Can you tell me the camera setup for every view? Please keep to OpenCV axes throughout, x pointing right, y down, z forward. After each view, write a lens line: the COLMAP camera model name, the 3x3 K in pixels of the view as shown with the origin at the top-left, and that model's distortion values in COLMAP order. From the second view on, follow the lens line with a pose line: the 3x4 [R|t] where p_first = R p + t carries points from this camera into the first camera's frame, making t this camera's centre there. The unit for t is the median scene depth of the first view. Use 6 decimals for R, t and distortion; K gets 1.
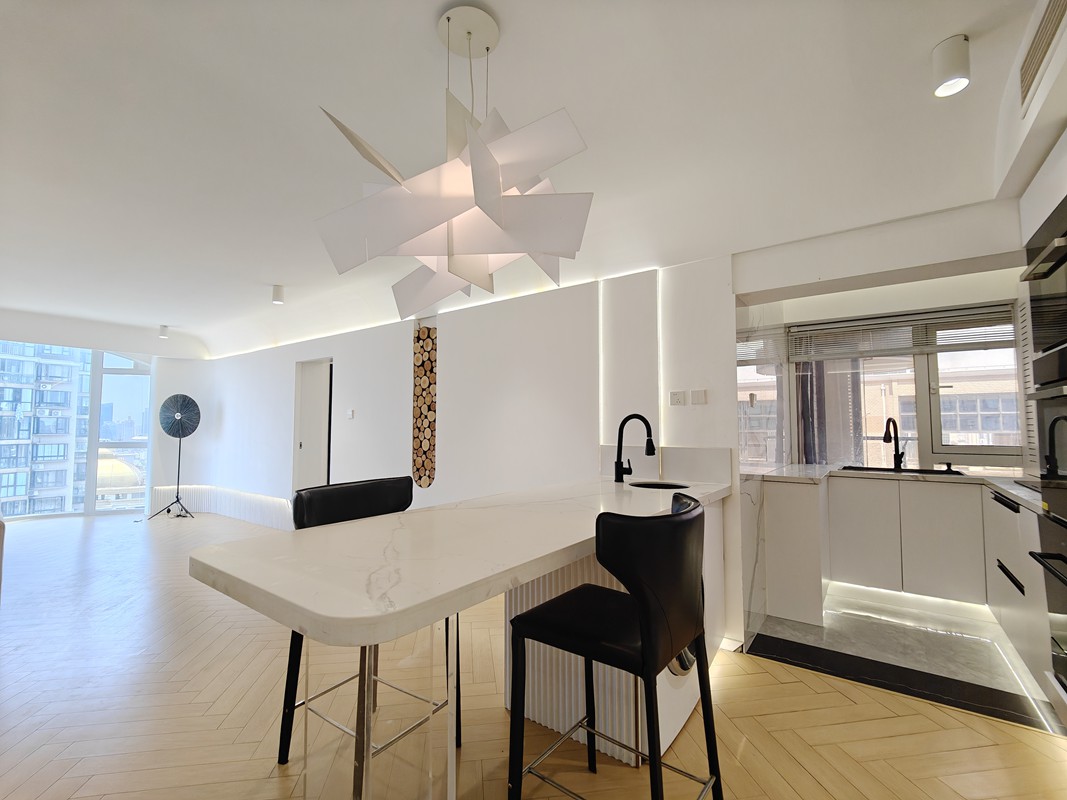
lens RADIAL K [[458.1, 0, 533.5], [0, 458.1, 400.0], [0, 0, 1]] dist [0.014447, -0.009598]
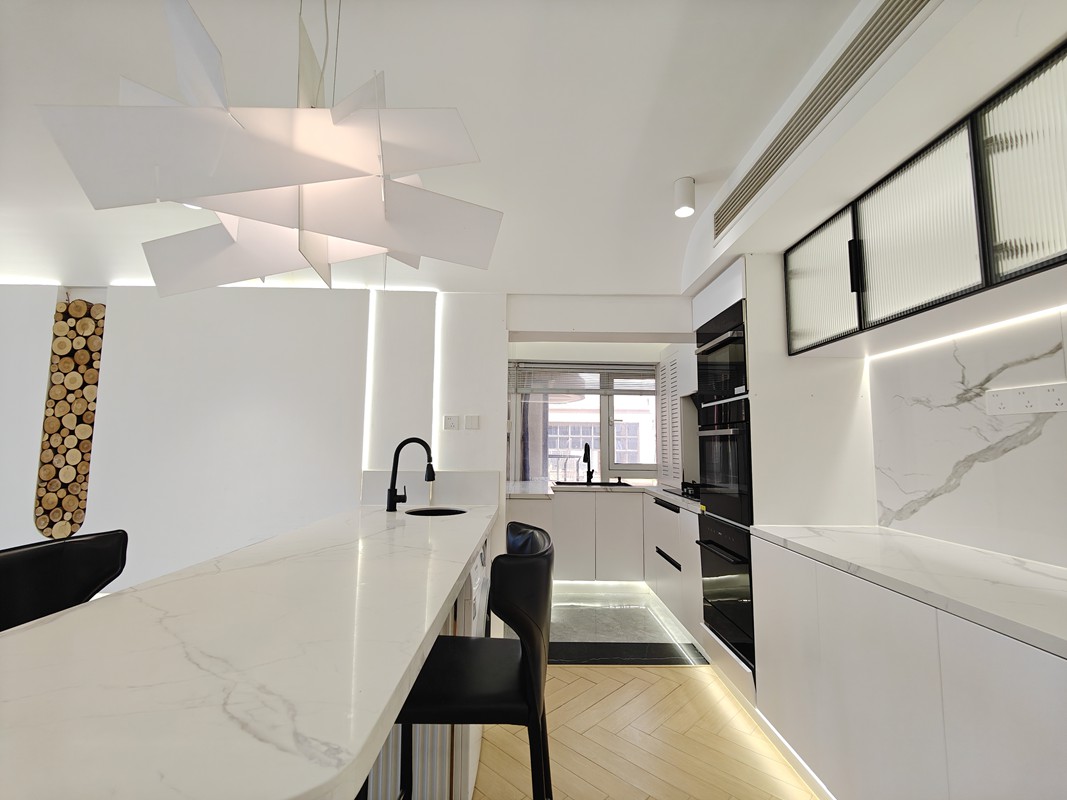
lens RADIAL K [[458.1, 0, 533.5], [0, 458.1, 400.0], [0, 0, 1]] dist [0.014447, -0.009598]
pose [[0.805192, 0.067867, 0.589118, -0.105470], [-0.044992, 0.997558, -0.053425, -0.005681], [-0.591305, 0.016512, 0.806279, 0.062229]]
